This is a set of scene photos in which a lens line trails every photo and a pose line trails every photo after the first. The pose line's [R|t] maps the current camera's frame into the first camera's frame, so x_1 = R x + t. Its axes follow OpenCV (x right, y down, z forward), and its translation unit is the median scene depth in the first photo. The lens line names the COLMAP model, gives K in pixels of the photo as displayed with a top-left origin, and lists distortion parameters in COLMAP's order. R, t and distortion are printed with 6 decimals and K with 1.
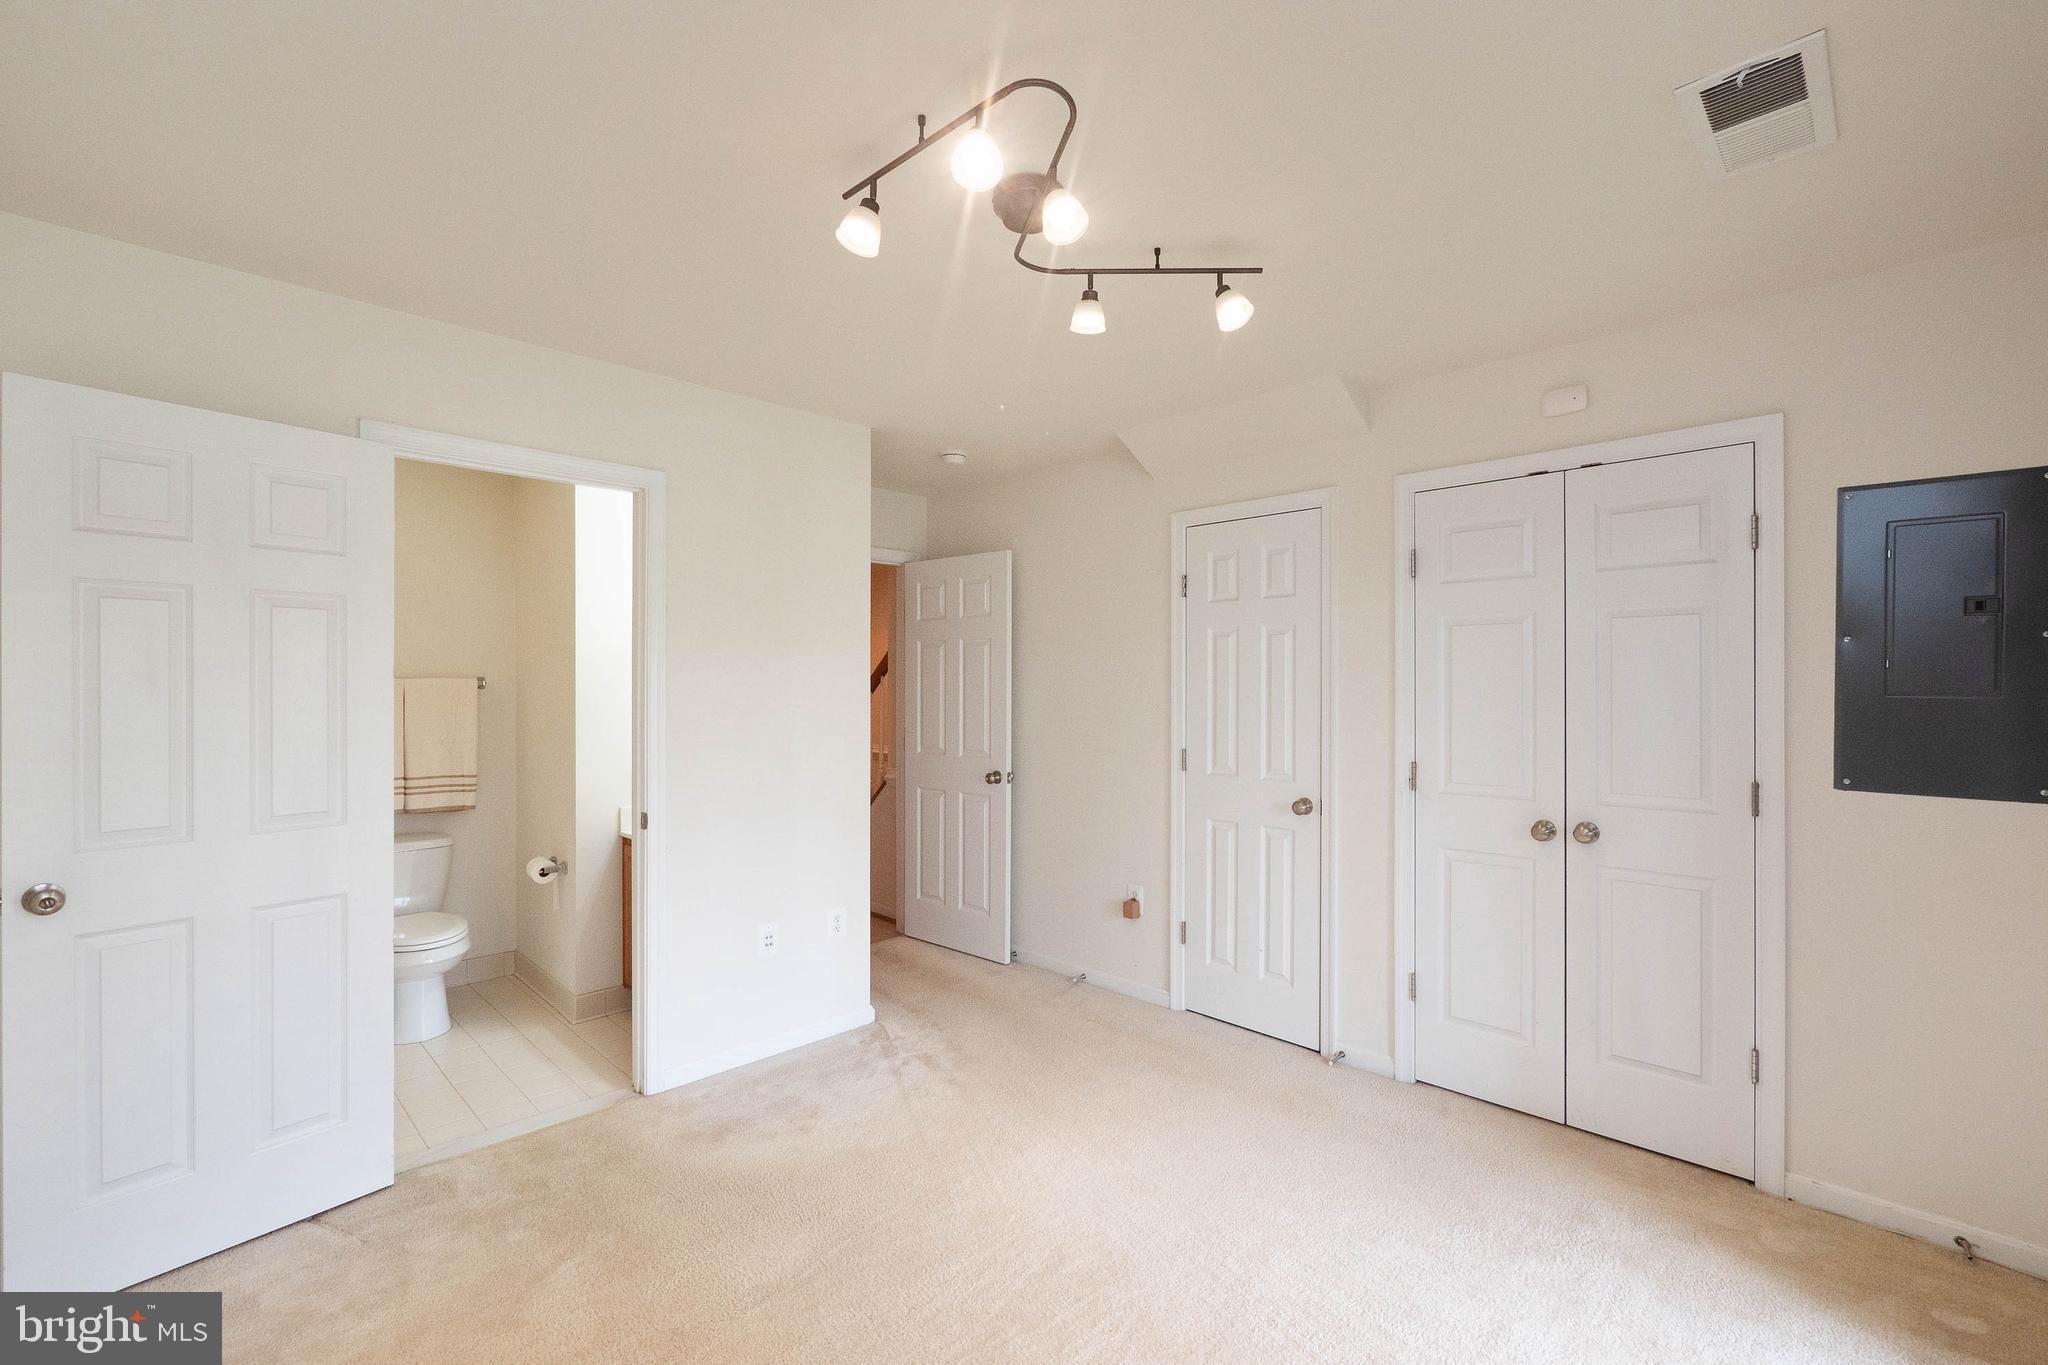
lens RADIAL K [[866.5, 0, 1028.1], [0, 866.5, 684.1], [0, 0, 1]] dist [-0.004478, -0.000268]
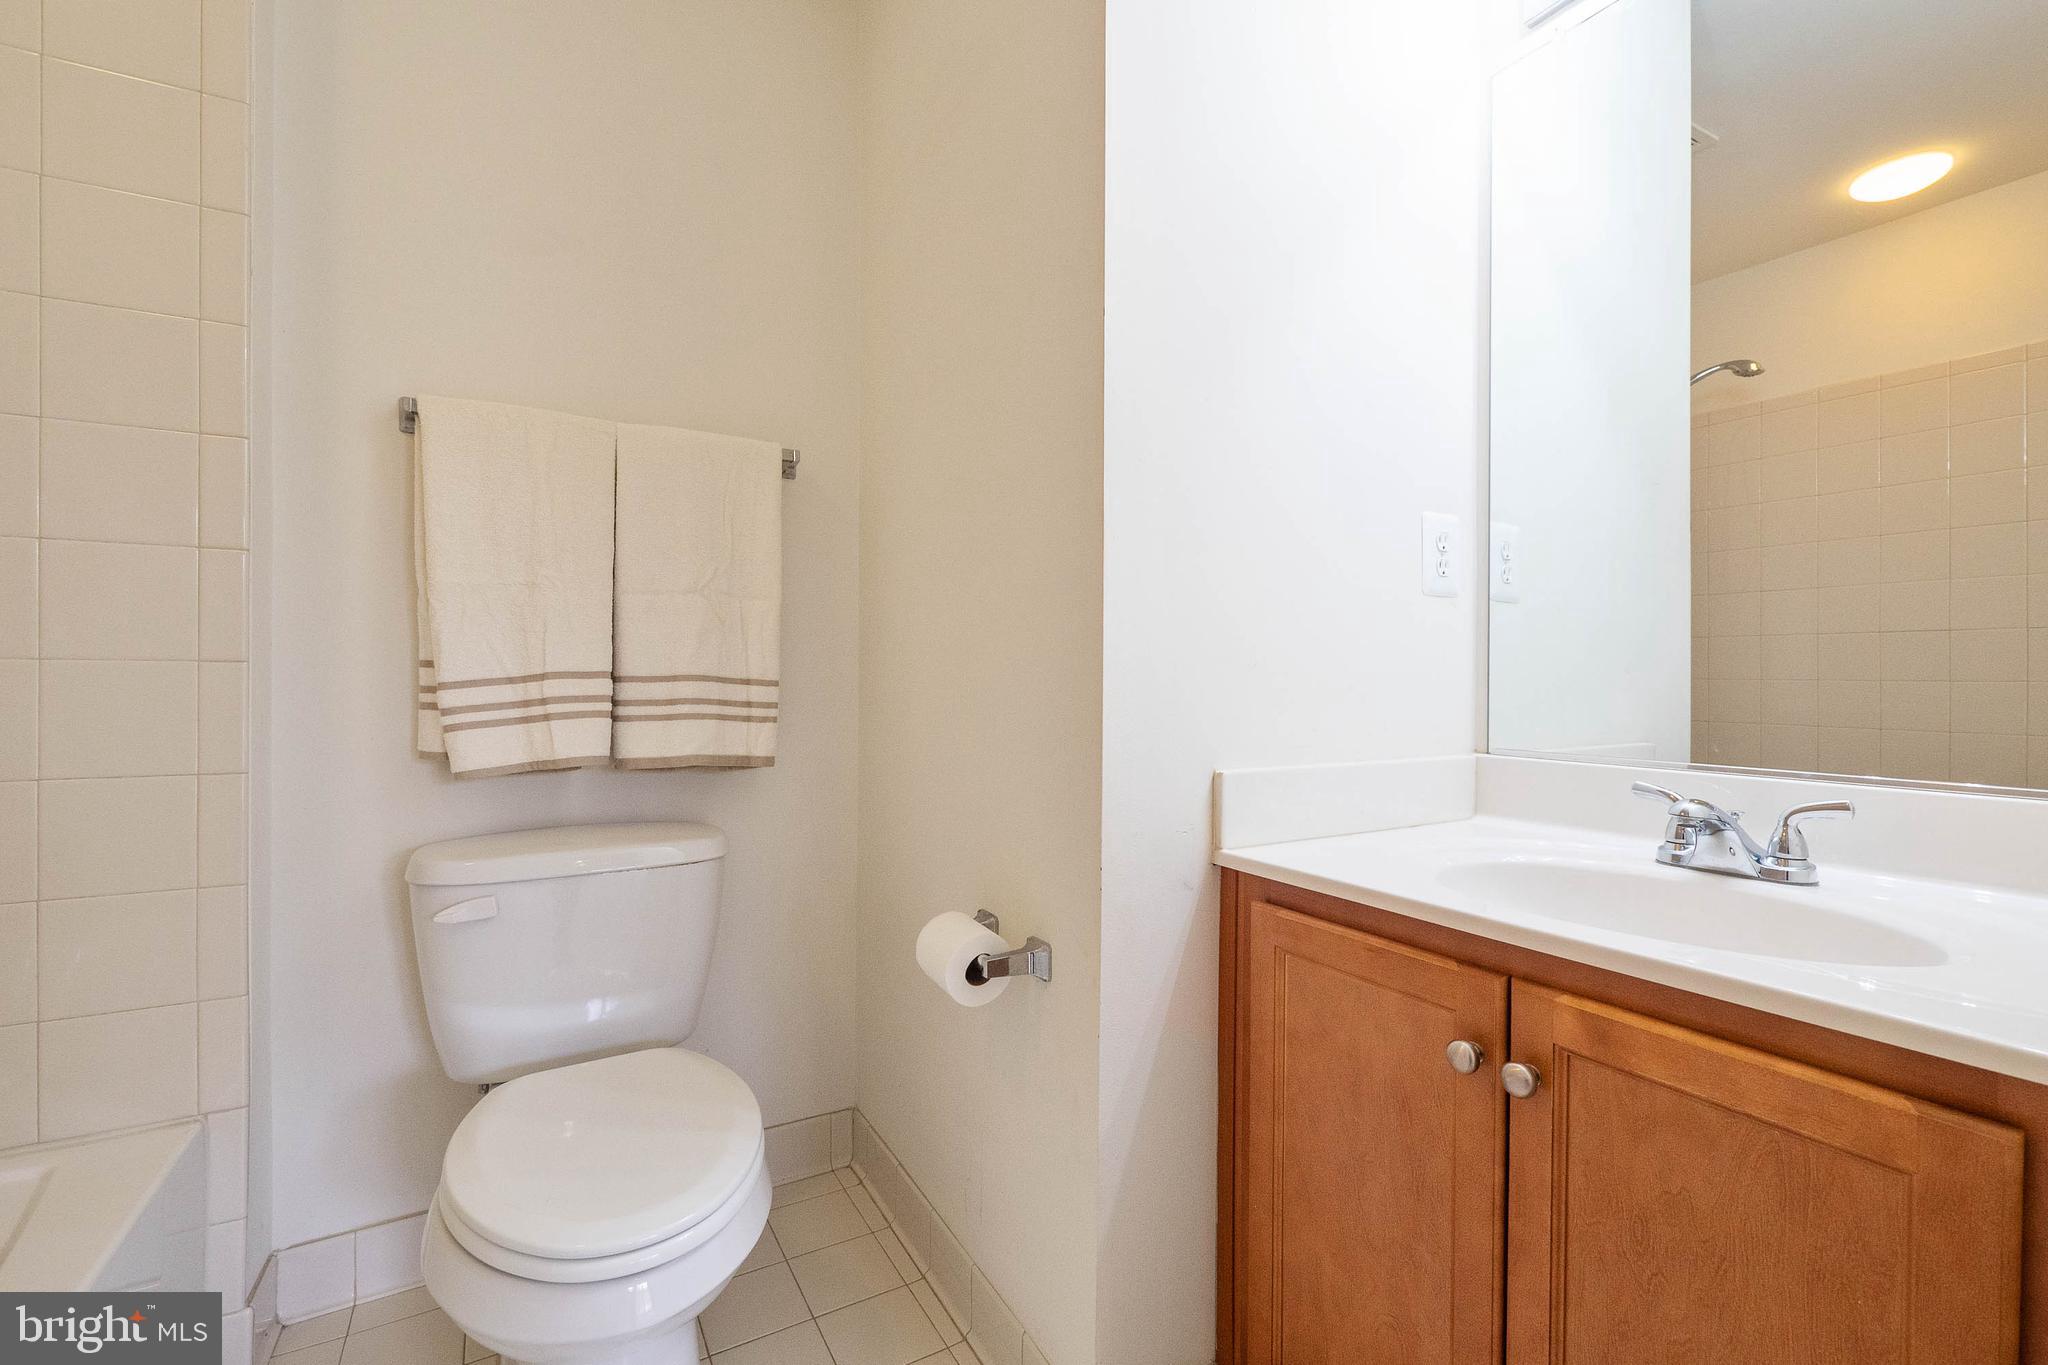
lens RADIAL K [[866.5, 0, 1019.3], [0, 866.5, 675.1], [0, 0, 1]] dist [-0.004478, -0.000268]
pose [[0.963668, 0.008580, -0.266964, -0.447164], [-0.009148, 0.999958, -0.000883, 0.107231], [0.266945, 0.003293, 0.963706, 0.680118]]
